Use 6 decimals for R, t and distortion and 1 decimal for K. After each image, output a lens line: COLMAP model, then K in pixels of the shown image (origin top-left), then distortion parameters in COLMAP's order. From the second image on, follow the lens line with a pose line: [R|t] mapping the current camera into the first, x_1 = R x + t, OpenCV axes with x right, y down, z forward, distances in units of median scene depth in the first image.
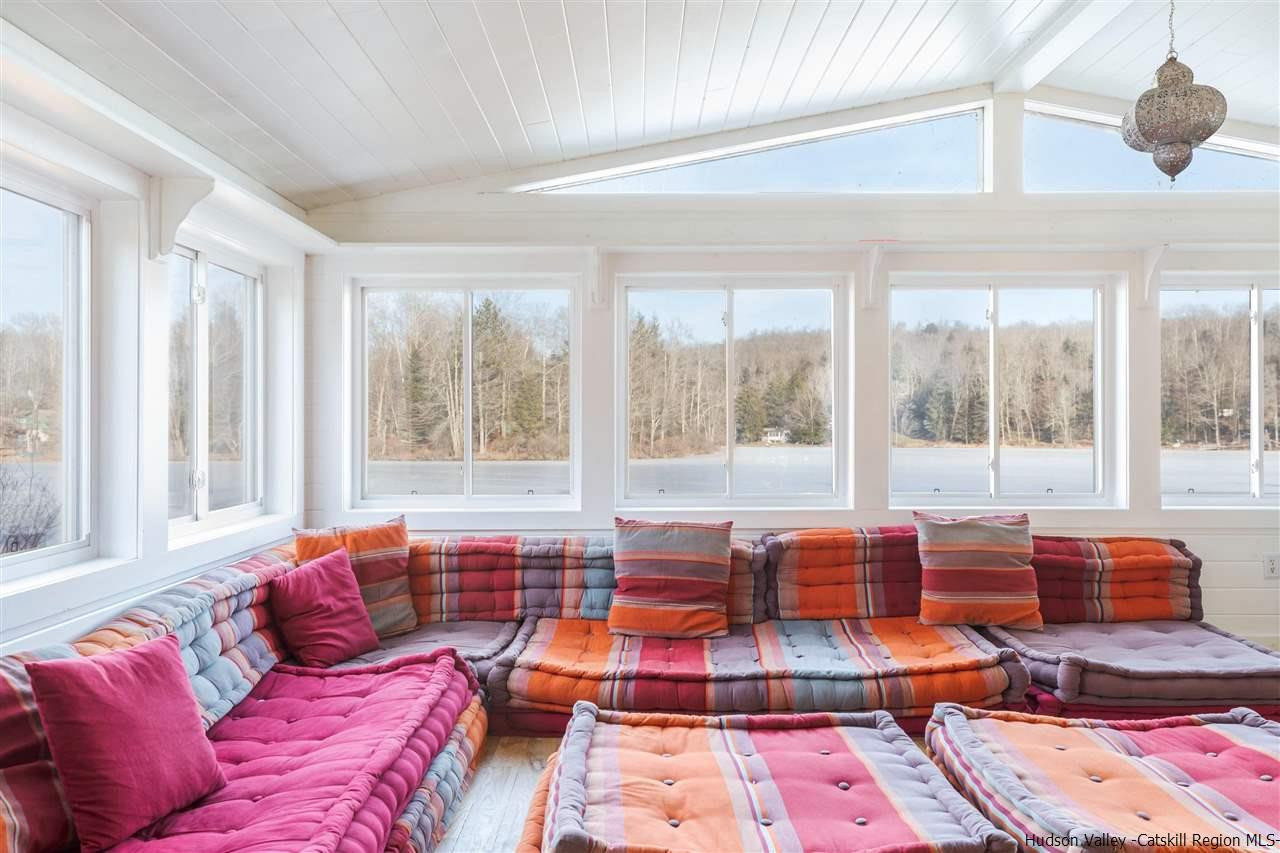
lens RADIAL K [[914.9, 0, 634.1], [0, 914.9, 425.1], [0, 0, 1]] dist [-0.005686, 0.002589]
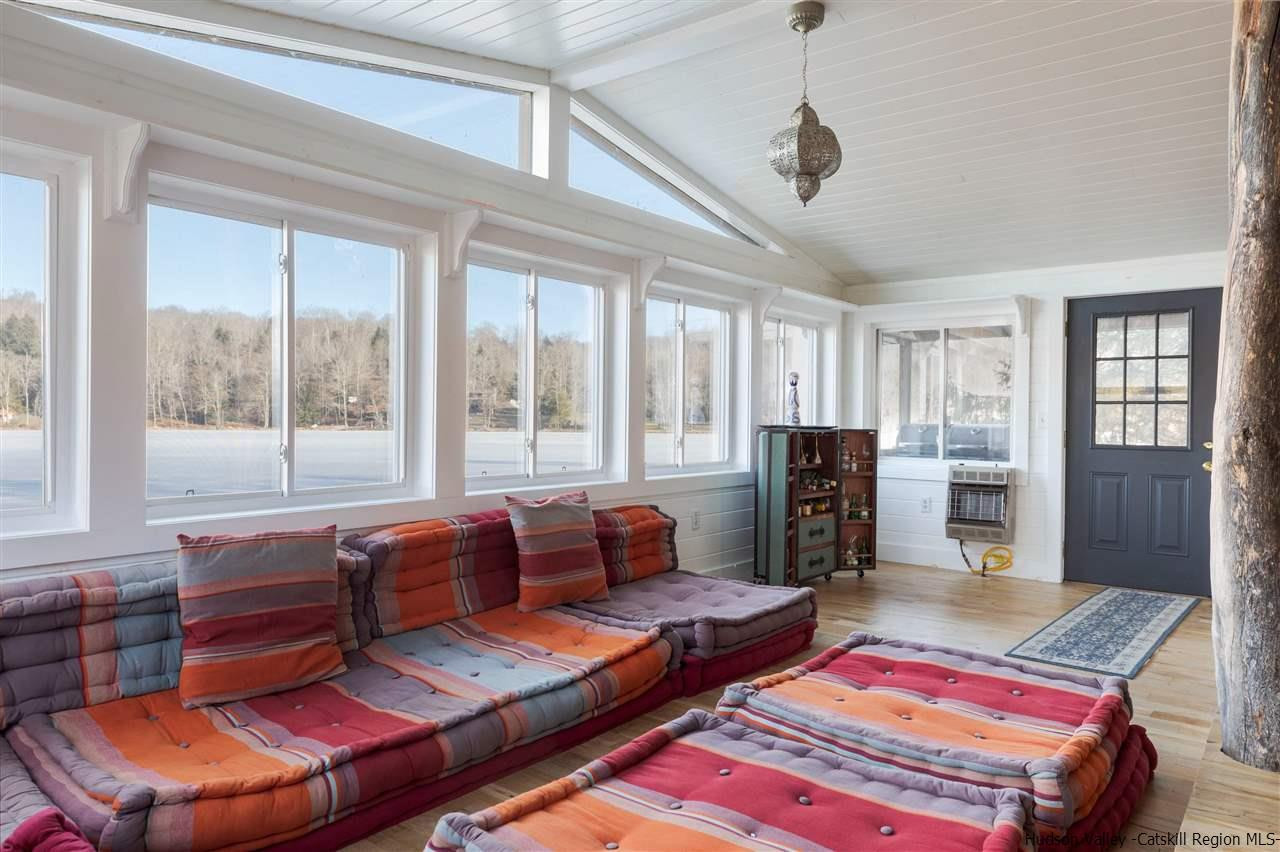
lens RADIAL K [[843.2, 0, 636.7], [0, 843.2, 425.4], [0, 0, 1]] dist [0.015423, -0.003089]
pose [[0.616644, -0.001593, 0.787241, -0.289583], [-0.014499, 0.999805, 0.013380, 0.006280], [-0.787109, -0.019665, 0.616501, 0.332838]]
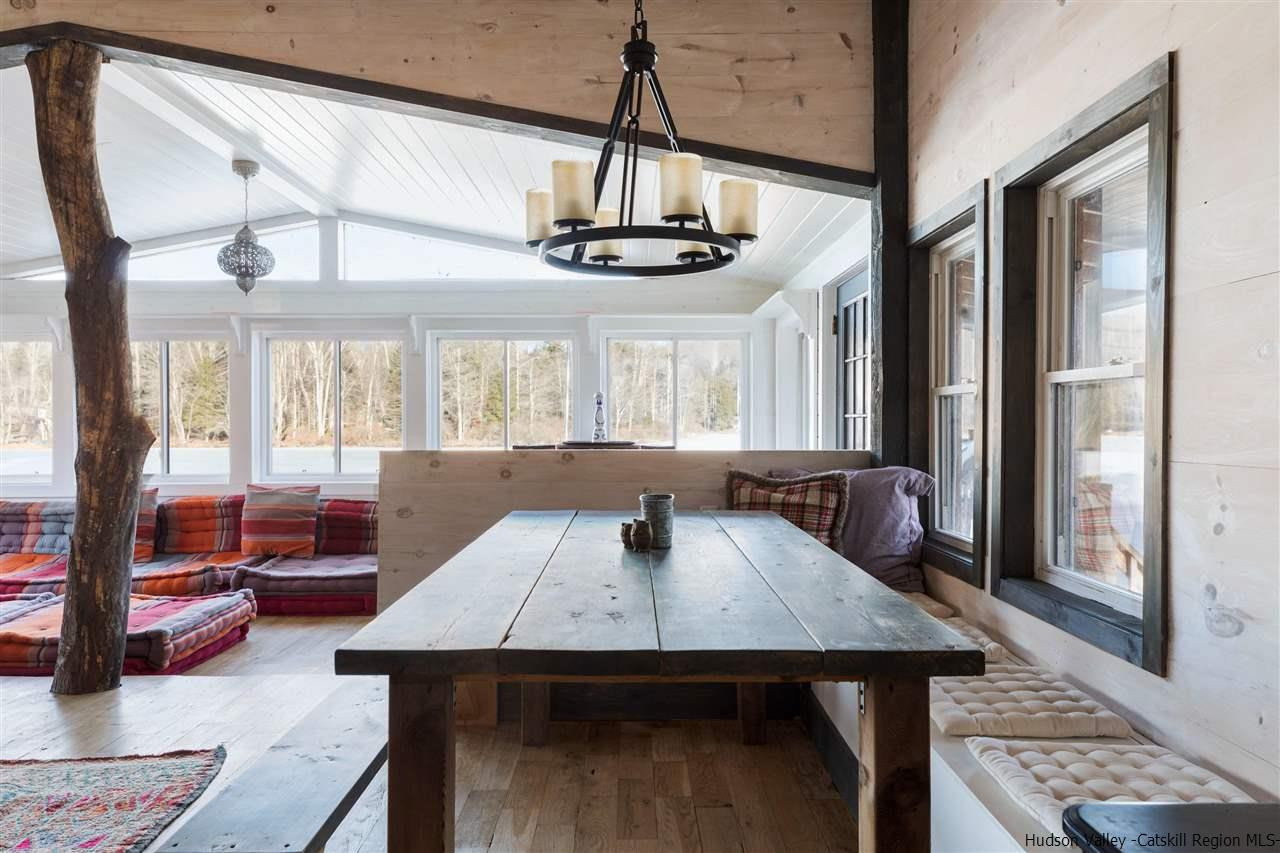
lens RADIAL K [[843.2, 0, 643.9], [0, 843.2, 418.2], [0, 0, 1]] dist [0.015423, -0.003089]
pose [[0.999796, -0.001203, 0.020138, 0.916605], [0.001088, 0.999983, 0.005712, -0.027065], [-0.020145, -0.005689, 0.999781, -0.458260]]
